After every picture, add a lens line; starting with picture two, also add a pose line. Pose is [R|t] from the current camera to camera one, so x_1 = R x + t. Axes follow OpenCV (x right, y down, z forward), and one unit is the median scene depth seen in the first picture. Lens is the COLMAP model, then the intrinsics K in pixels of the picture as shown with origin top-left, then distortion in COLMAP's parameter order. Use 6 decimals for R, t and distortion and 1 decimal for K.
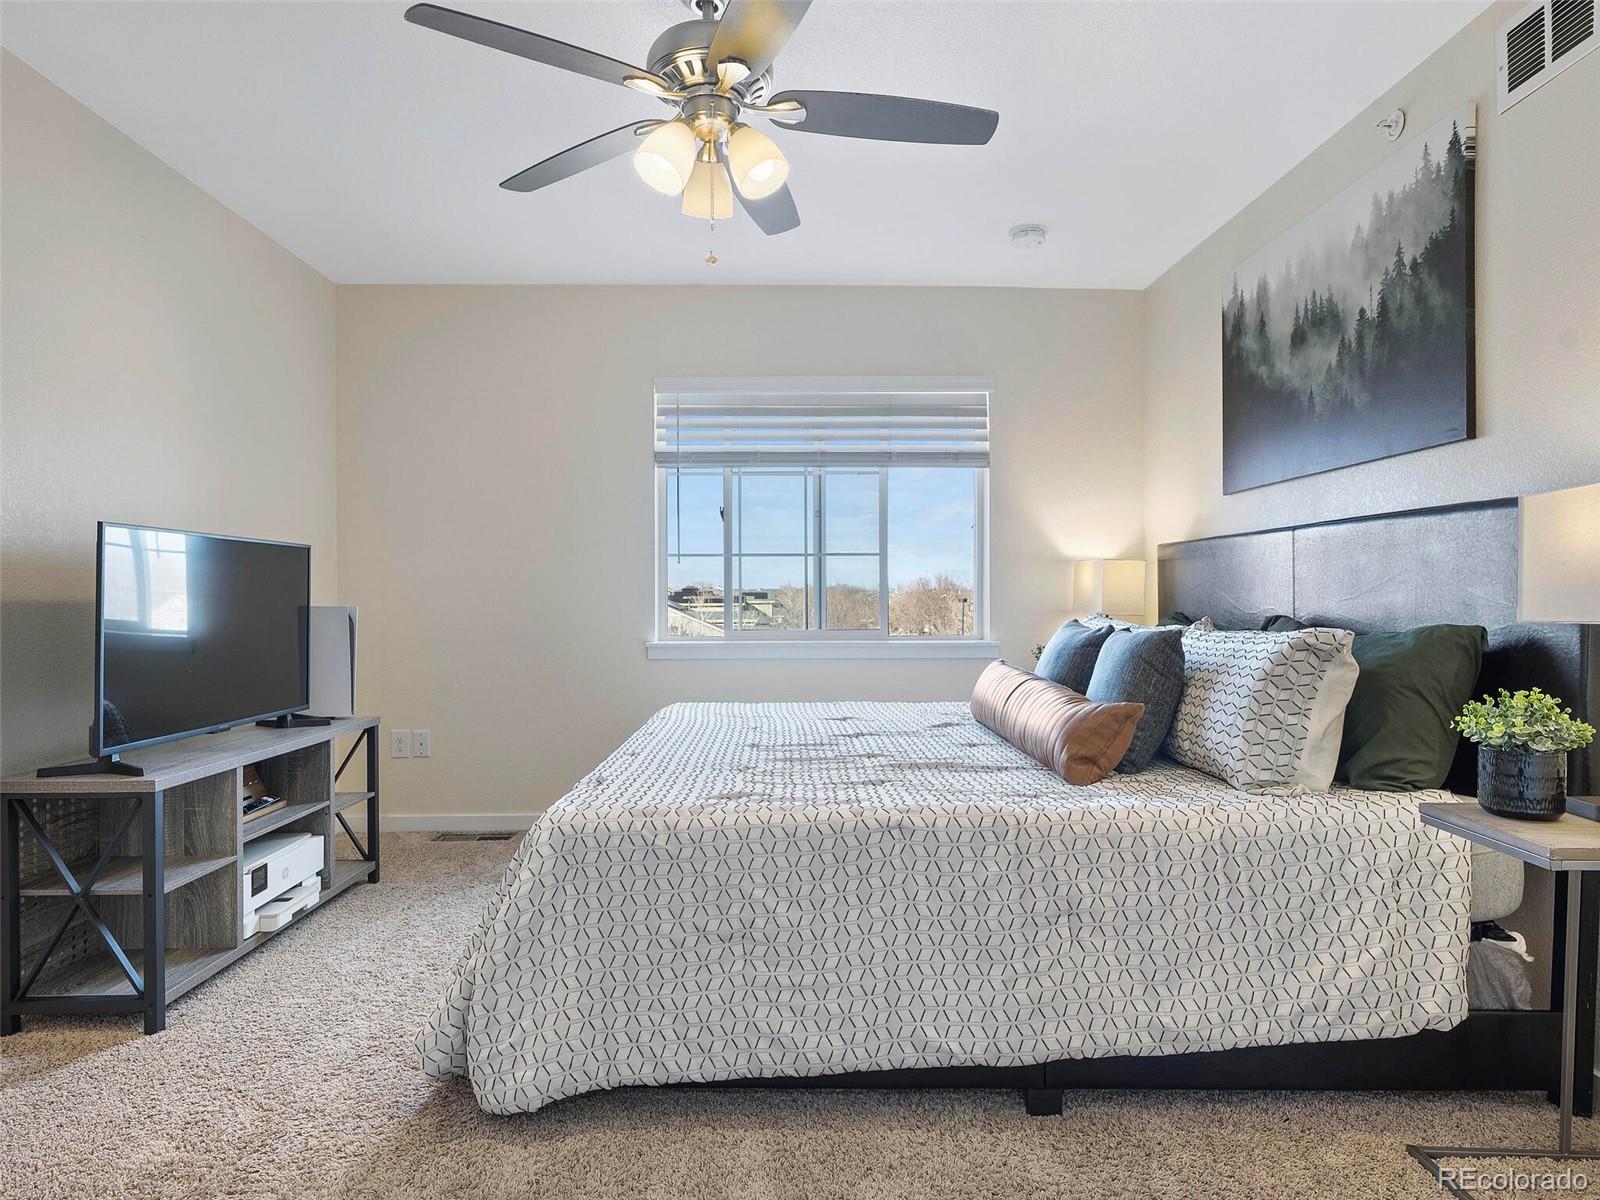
lens RADIAL K [[951.9, 0, 753.0], [0, 951.9, 608.9], [0, 0, 1]] dist [-0.000776, 0.000278]
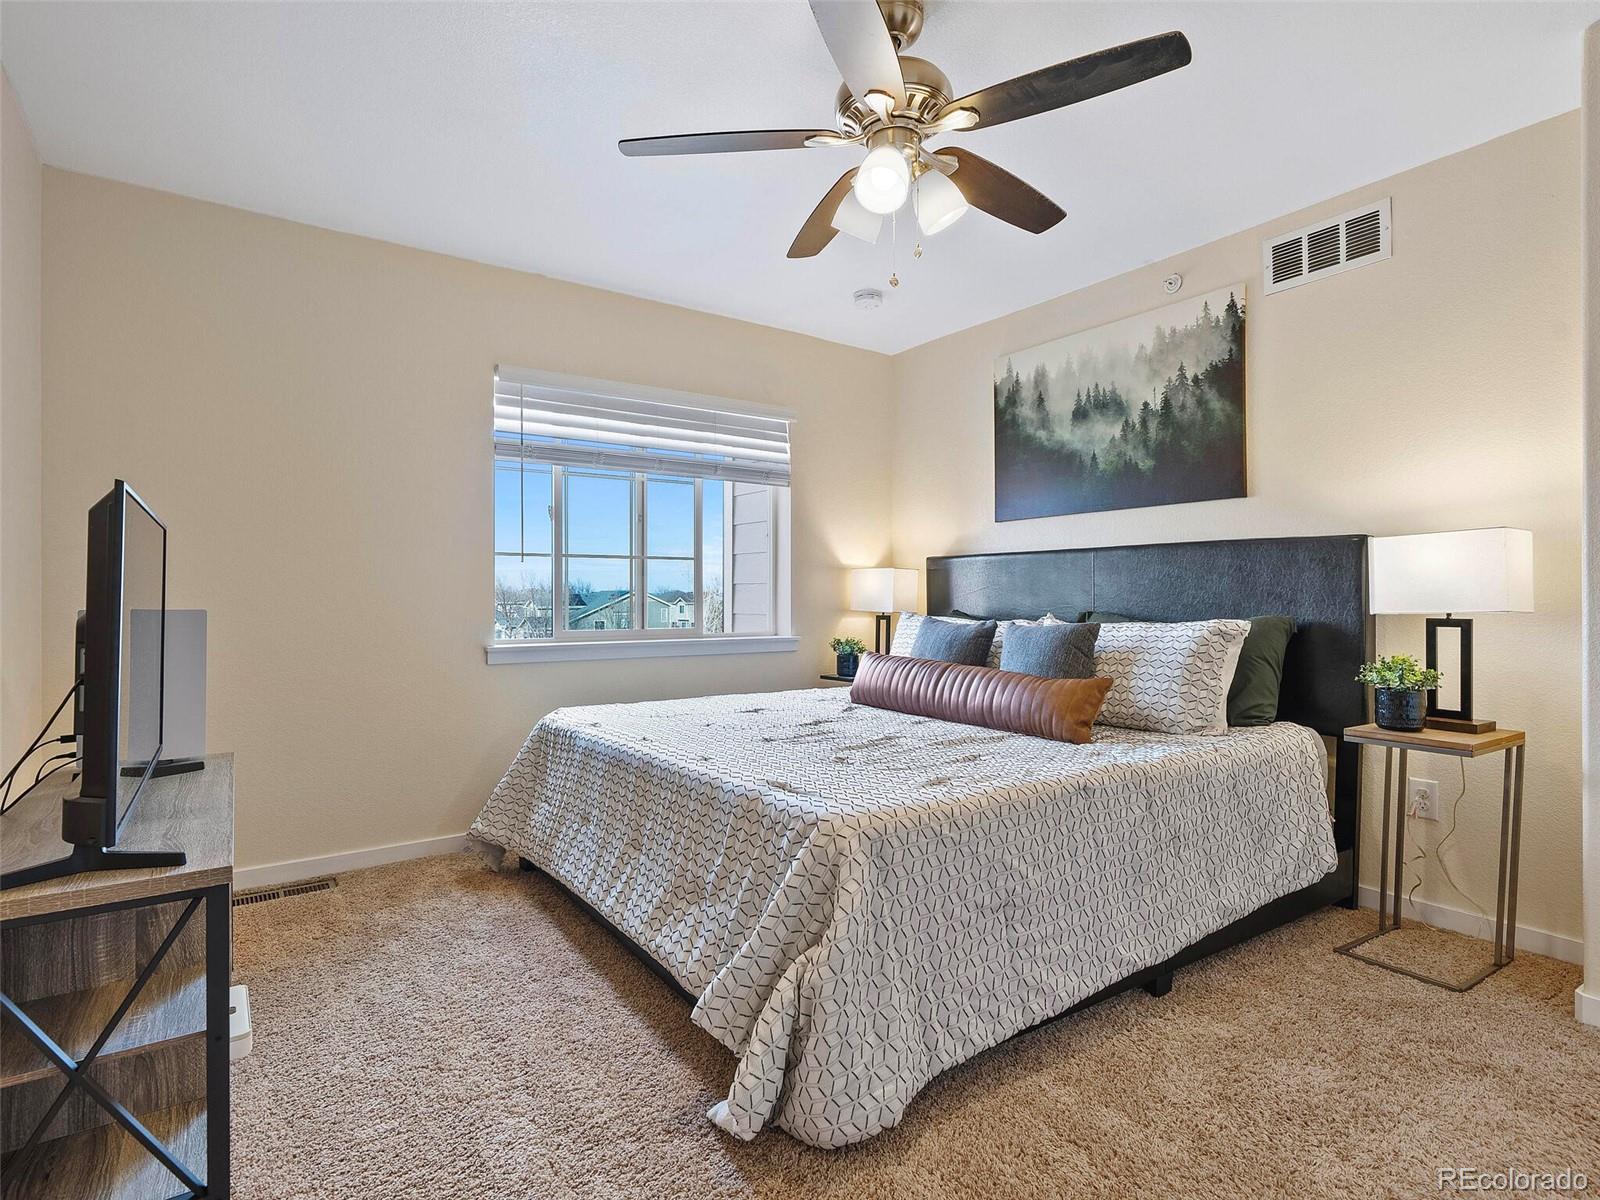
lens RADIAL K [[855.0, 0, 796.6], [0, 855.0, 600.6], [0, 0, 1]] dist [-0.000709, -0.000597]
pose [[0.821131, -0.000479, 0.570740, -0.594059], [0.005624, 0.999958, -0.007253, -0.002851], [-0.570713, 0.009166, 0.821099, 0.243832]]
